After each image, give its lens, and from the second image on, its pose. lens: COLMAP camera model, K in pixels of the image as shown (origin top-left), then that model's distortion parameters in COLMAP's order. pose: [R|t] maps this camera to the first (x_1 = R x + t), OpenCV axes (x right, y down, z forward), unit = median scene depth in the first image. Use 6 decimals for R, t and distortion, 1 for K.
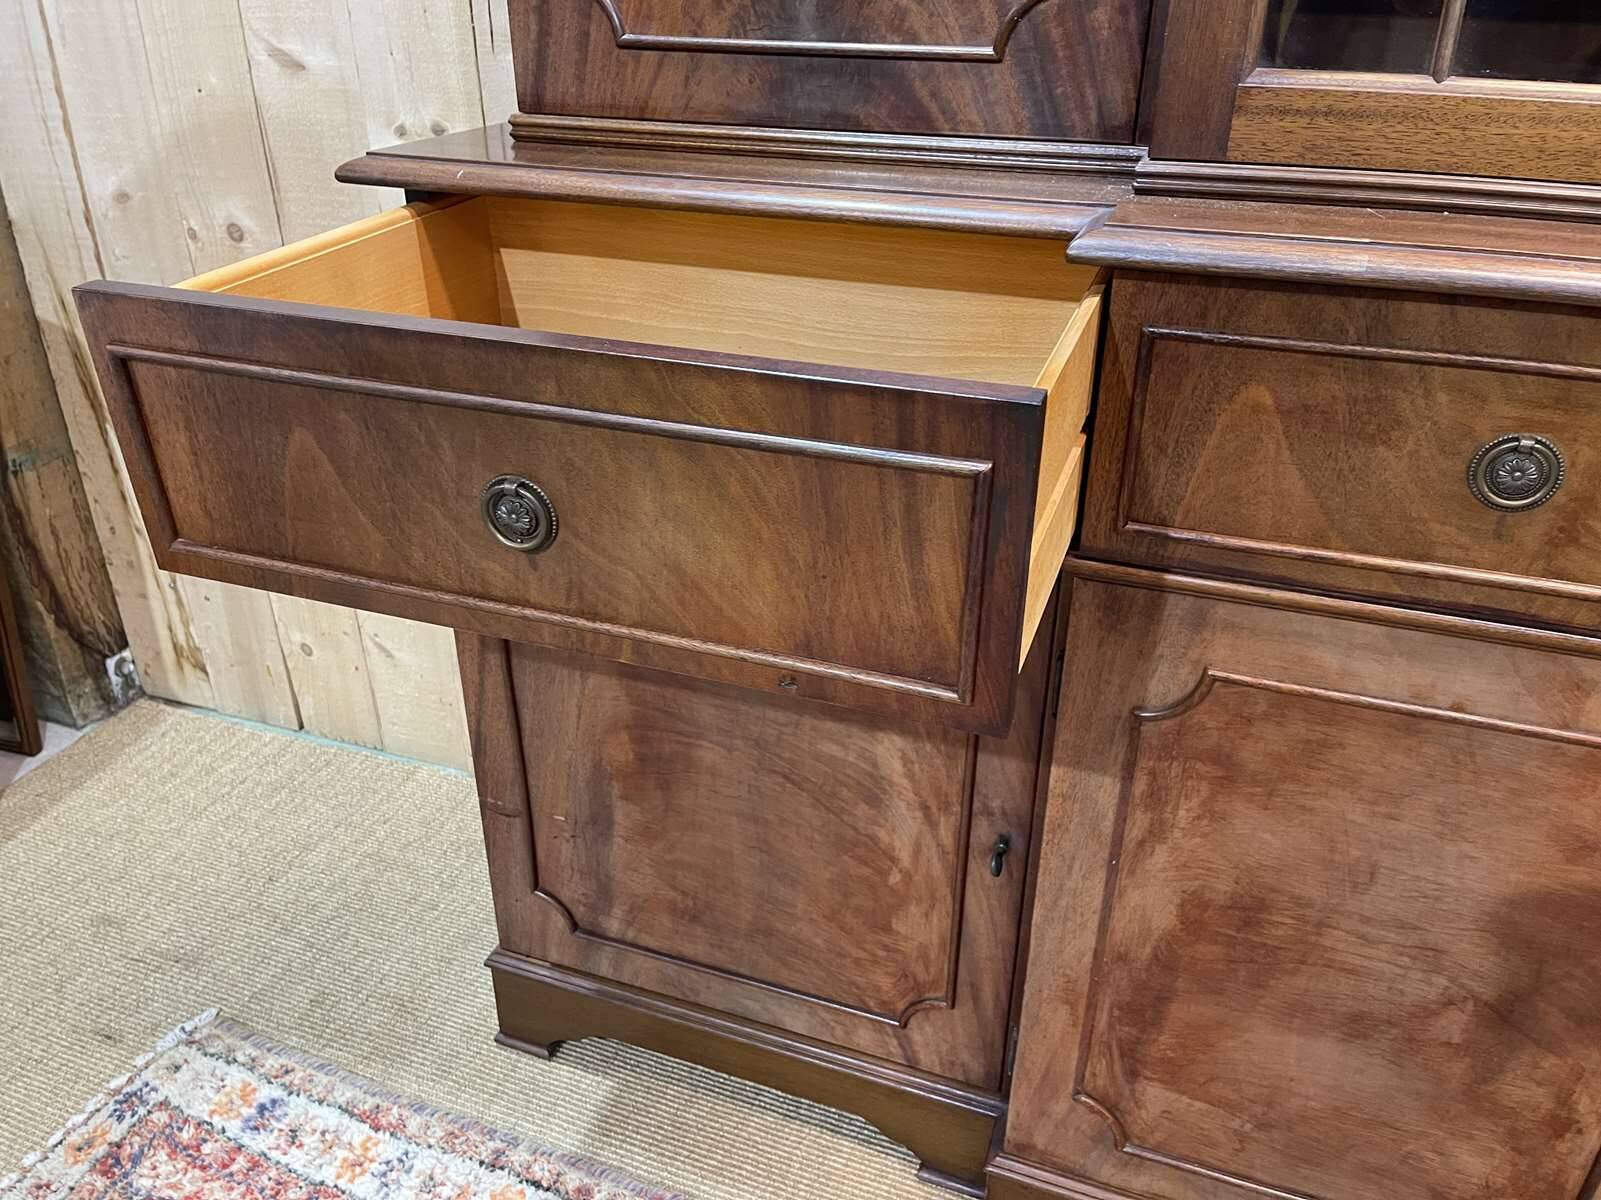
lens RADIAL K [[1218.5, 0, 795.0], [0, 1218.5, 608.0], [0, 0, 1]] dist [0.062419, -0.076670]
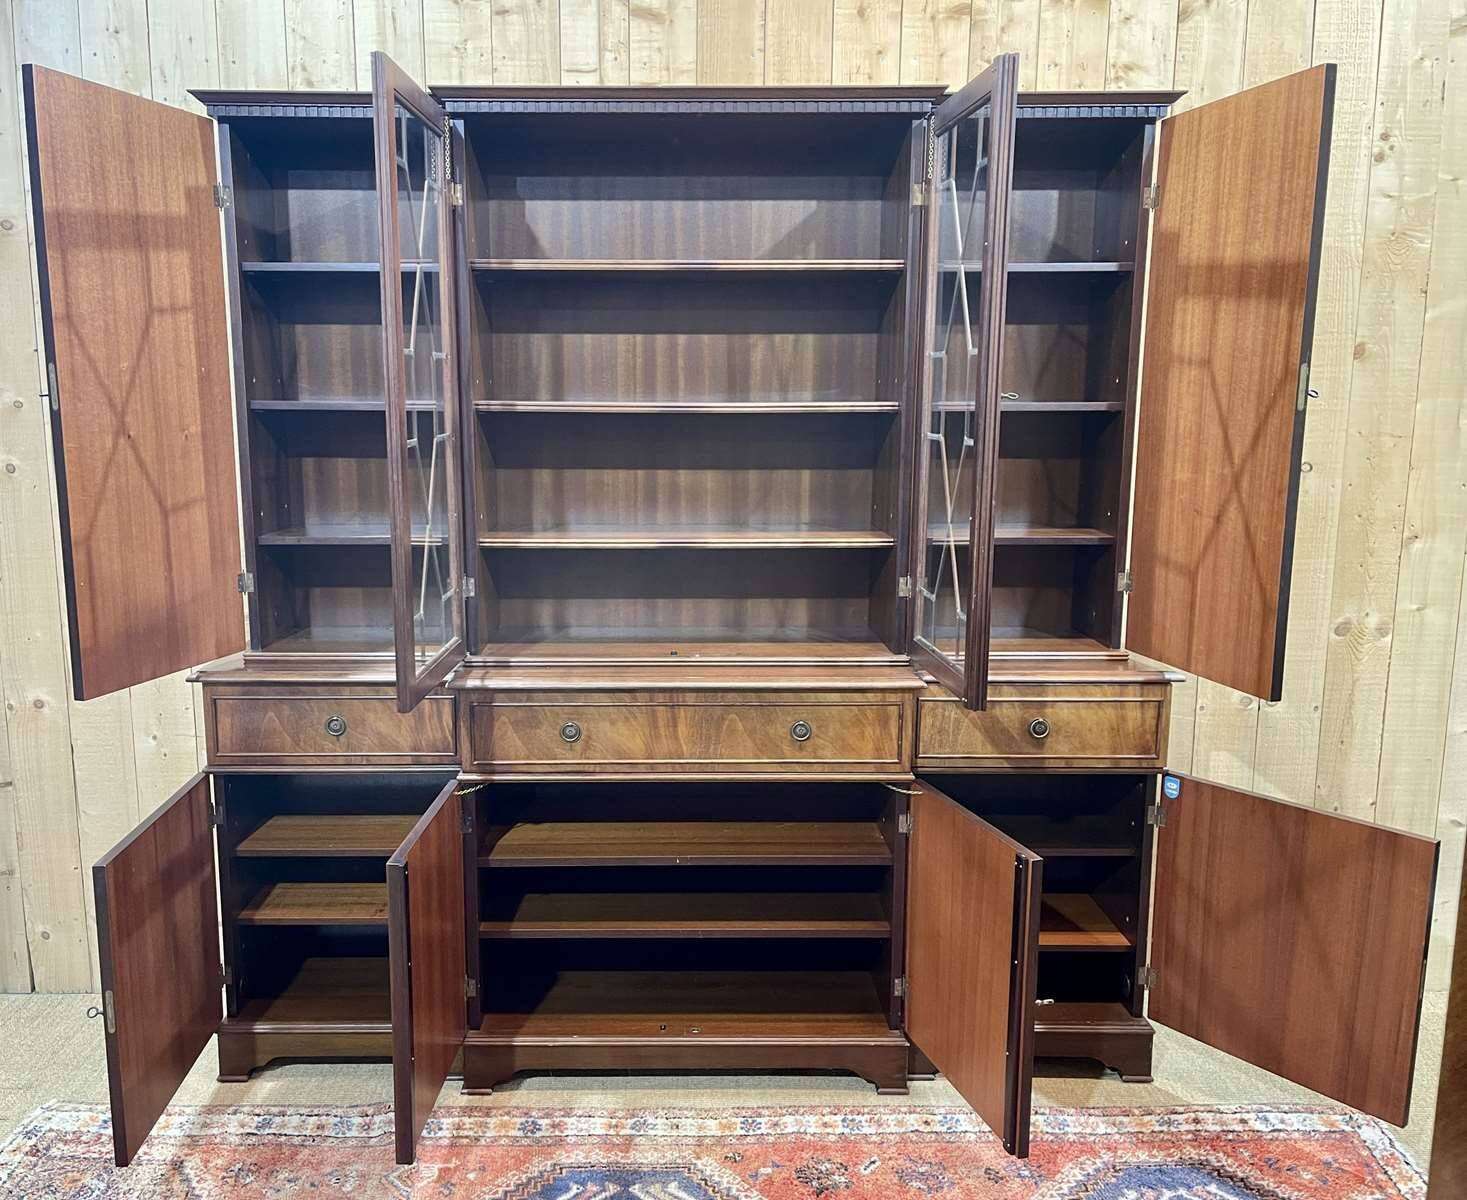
lens RADIAL K [[1242.7, 0, 672.3], [0, 1242.7, 597.9], [0, 0, 1]] dist [0.056501, -0.049667]
pose [[0.937036, -0.060314, 0.343985, -0.272030], [0.168113, 0.941244, -0.292912, 0.445124], [-0.306107, 0.332297, 0.892119, -1.749831]]
